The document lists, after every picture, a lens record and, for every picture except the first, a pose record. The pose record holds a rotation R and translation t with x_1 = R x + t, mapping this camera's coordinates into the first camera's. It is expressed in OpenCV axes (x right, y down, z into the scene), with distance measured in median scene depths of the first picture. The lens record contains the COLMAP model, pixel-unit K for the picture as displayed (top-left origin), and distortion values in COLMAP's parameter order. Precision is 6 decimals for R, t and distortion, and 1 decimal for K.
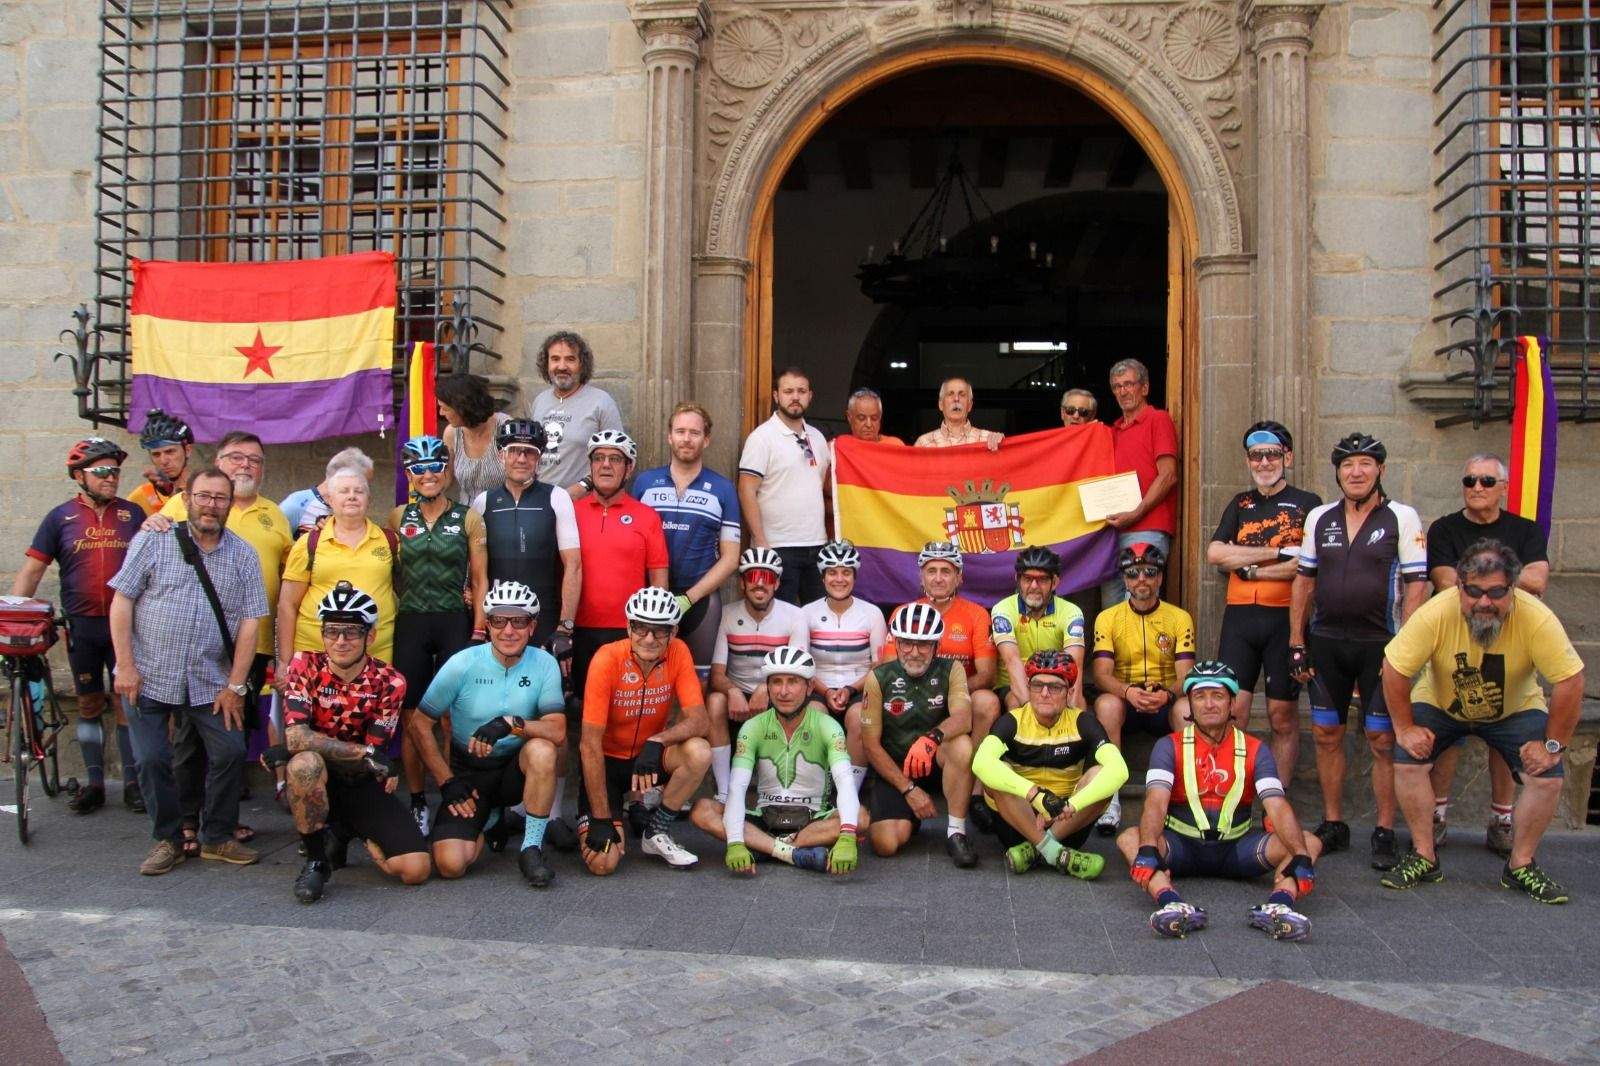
lens RADIAL K [[1420.4, 0, 800.0], [0, 1420.4, 533.0], [0, 0, 1]] dist [-0.047600, -0.008493]
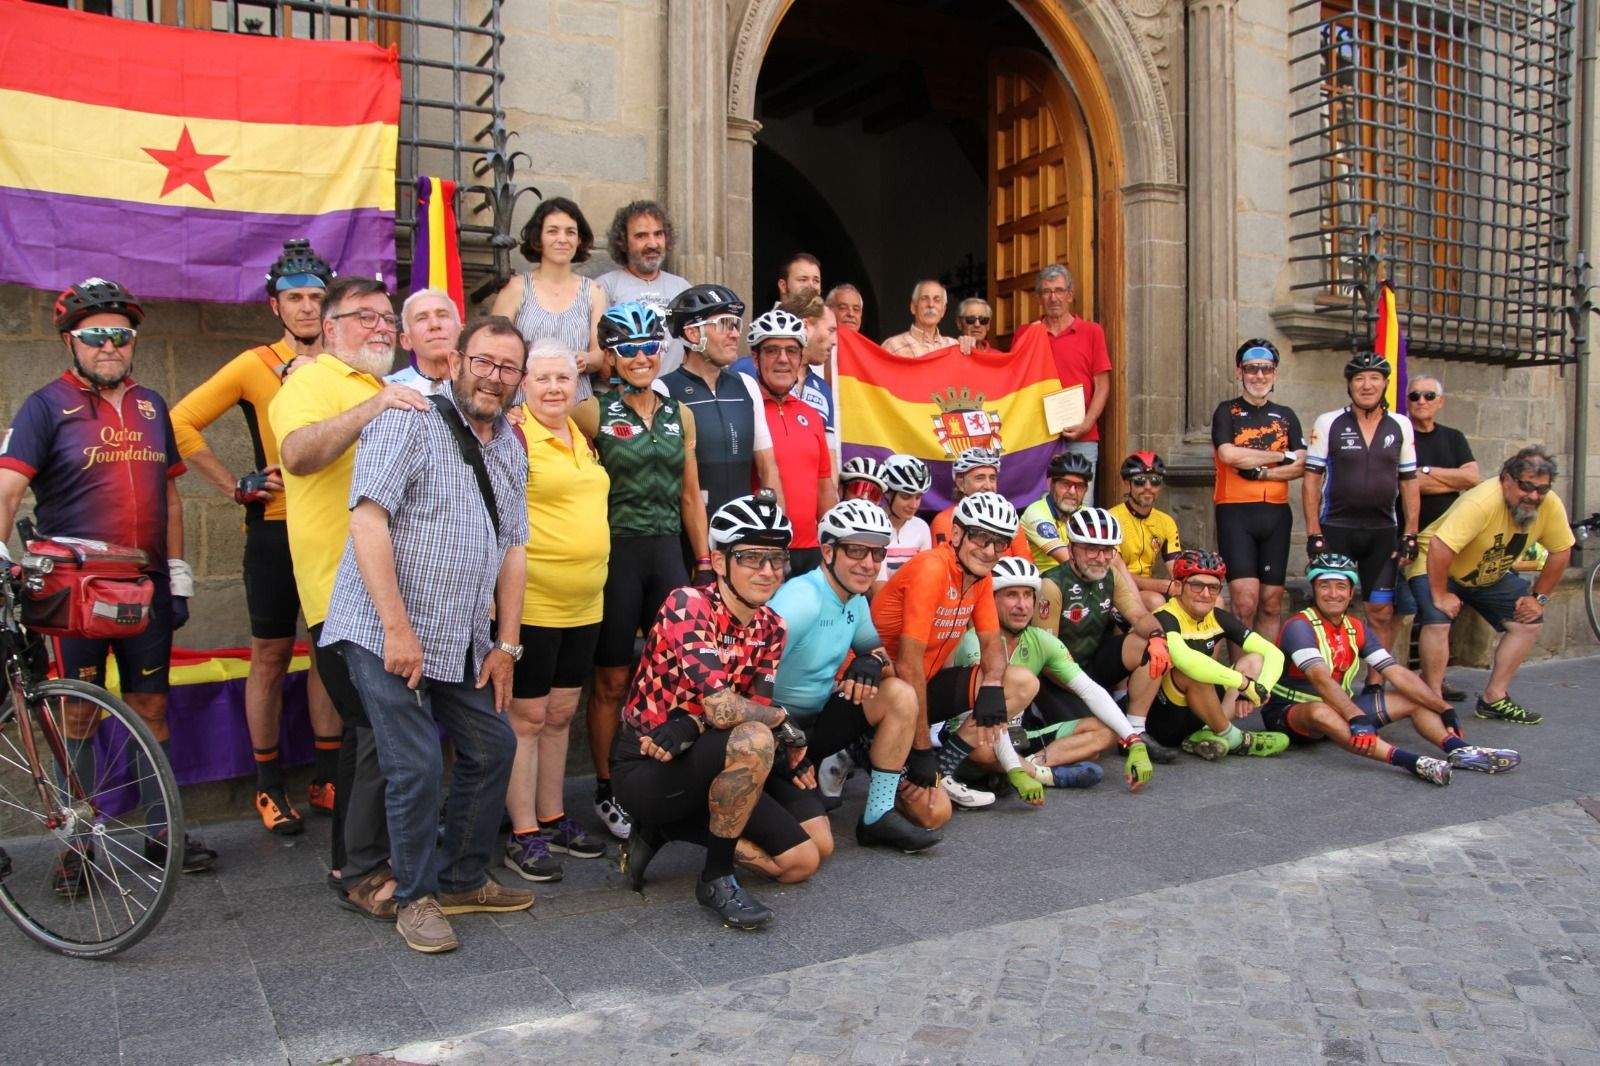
lens RADIAL K [[1439.8, 0, 800.0], [0, 1439.8, 533.0], [0, 0, 1]] dist [0.021727, -0.201392]
pose [[0.769119, -0.036824, 0.638044, -0.631484], [0.007933, 0.998812, 0.048082, 0.015810], [-0.639057, -0.031919, 0.768497, 0.321007]]
